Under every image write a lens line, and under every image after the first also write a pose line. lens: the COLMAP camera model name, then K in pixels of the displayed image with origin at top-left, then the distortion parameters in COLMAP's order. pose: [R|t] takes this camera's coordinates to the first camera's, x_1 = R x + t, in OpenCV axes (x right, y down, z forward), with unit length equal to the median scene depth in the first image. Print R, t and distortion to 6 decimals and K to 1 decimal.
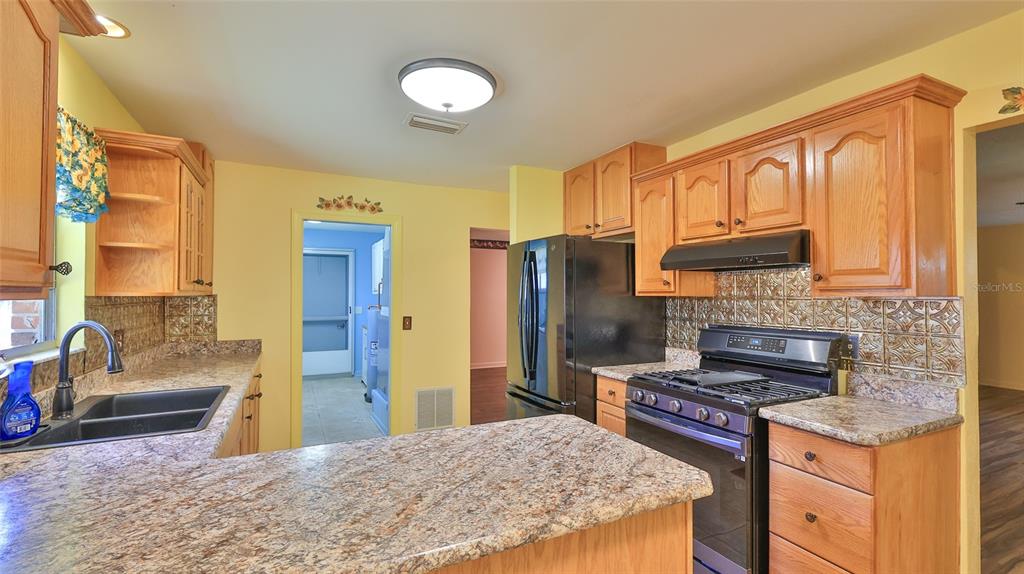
lens RADIAL K [[436.5, 0, 512.0], [0, 436.5, 287.0], [0, 0, 1]] dist [-0.000056, 0.000114]
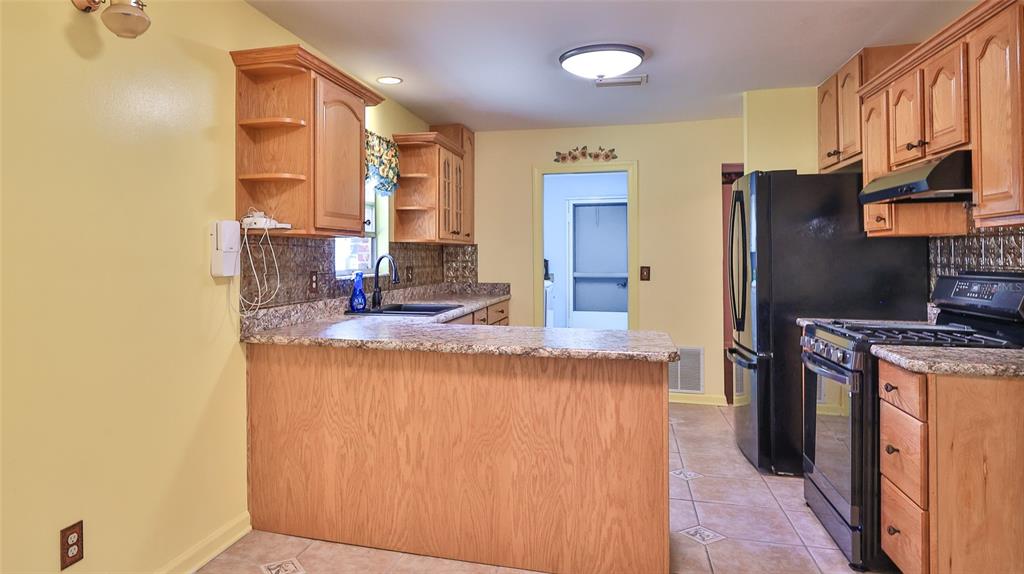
lens RADIAL K [[644.9, 0, 511.1], [0, 644.9, 243.4], [0, 0, 1]] dist [0.000612, -0.000239]
pose [[0.797912, -0.017978, -0.602506, 0.660750], [0.016578, 0.999832, -0.007878, 0.043556], [0.602546, -0.003703, 0.798076, -0.507106]]
